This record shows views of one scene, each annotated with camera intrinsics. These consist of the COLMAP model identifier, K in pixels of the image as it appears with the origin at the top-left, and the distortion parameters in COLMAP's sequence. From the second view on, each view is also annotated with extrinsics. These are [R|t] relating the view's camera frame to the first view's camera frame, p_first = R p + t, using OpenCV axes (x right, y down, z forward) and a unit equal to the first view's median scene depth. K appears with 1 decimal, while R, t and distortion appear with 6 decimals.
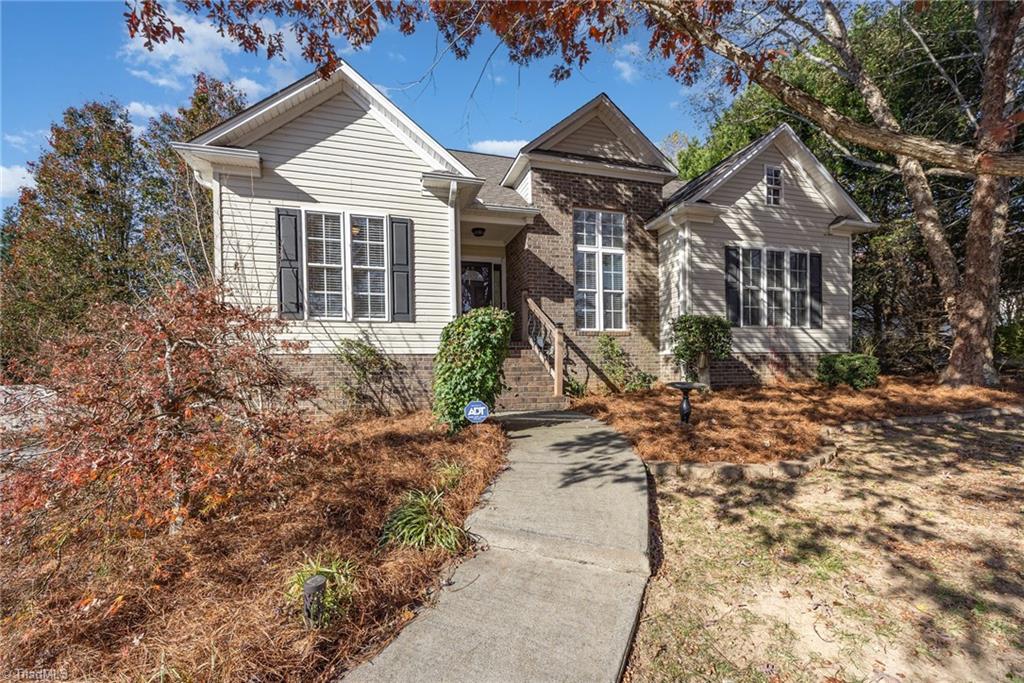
lens RADIAL K [[412.5, 0, 505.2], [0, 412.5, 364.3], [0, 0, 1]] dist [0.000566, 0.000029]
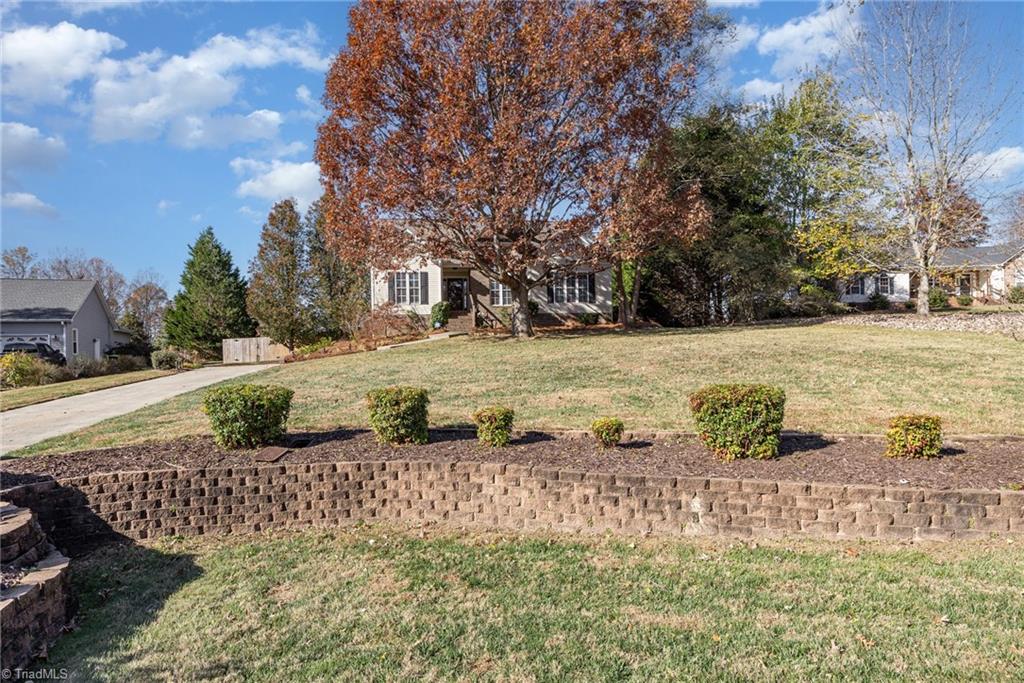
lens RADIAL K [[532.8, 0, 514.1], [0, 532.8, 321.5], [0, 0, 1]] dist [0.000187, 0.000033]
pose [[0.991909, -0.011914, -0.126387, 0.758089], [0.005968, 0.998862, -0.047319, 0.180469], [0.126807, 0.046182, 0.990852, -2.364798]]
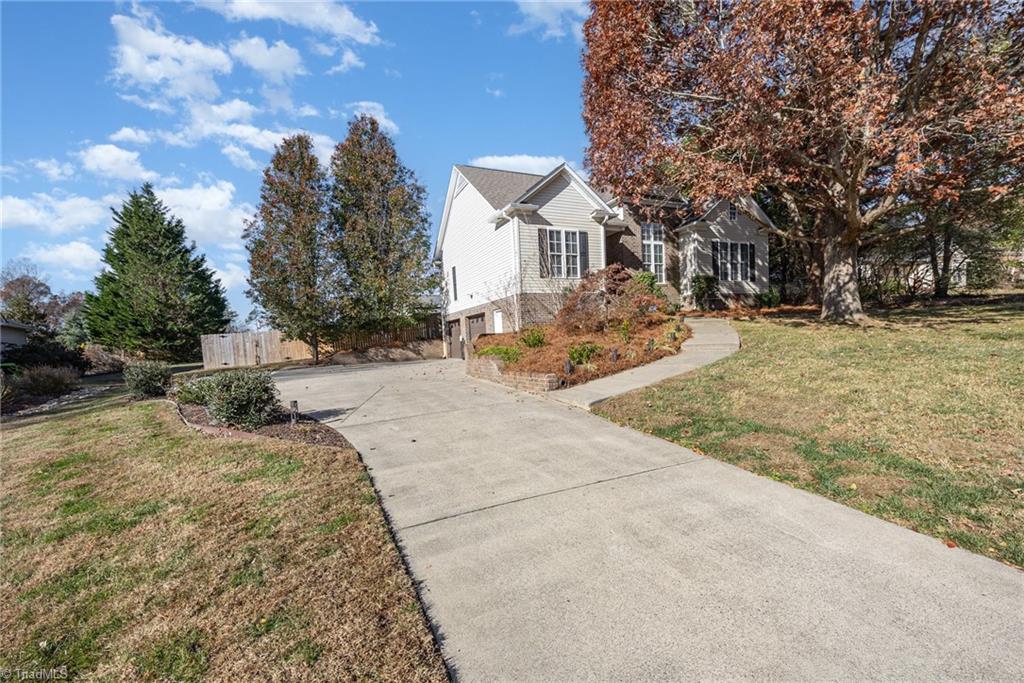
lens RADIAL K [[411.3, 0, 512.0], [0, 411.3, 341.5], [0, 0, 1]] dist [0.000309, -0.000013]
pose [[0.989561, -0.031246, 0.140685, -0.757769], [0.028247, 0.999330, 0.023269, 0.134568], [-0.141317, -0.019052, 0.989781, -0.894808]]
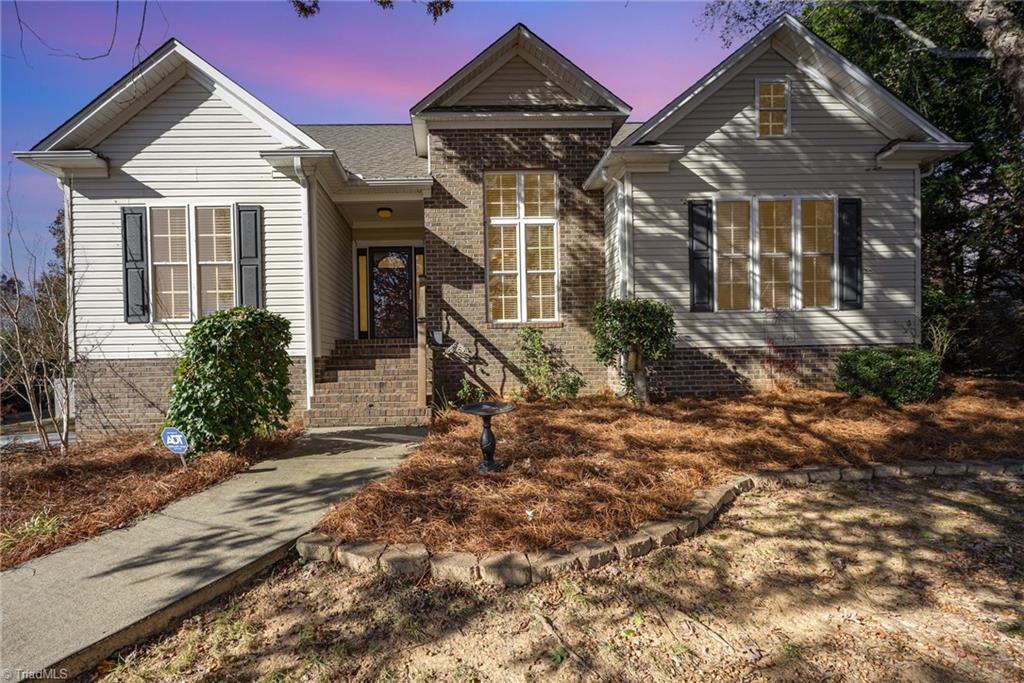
lens RADIAL K [[425.1, 0, 457.9], [0, 425.1, 354.3], [0, 0, 1]] dist [-0.000597, -0.000101]
pose [[0.967496, -0.006726, -0.252796, 0.331334], [0.008861, 0.999934, 0.007308, -0.026454], [0.252730, -0.009310, 0.967492, 0.172168]]
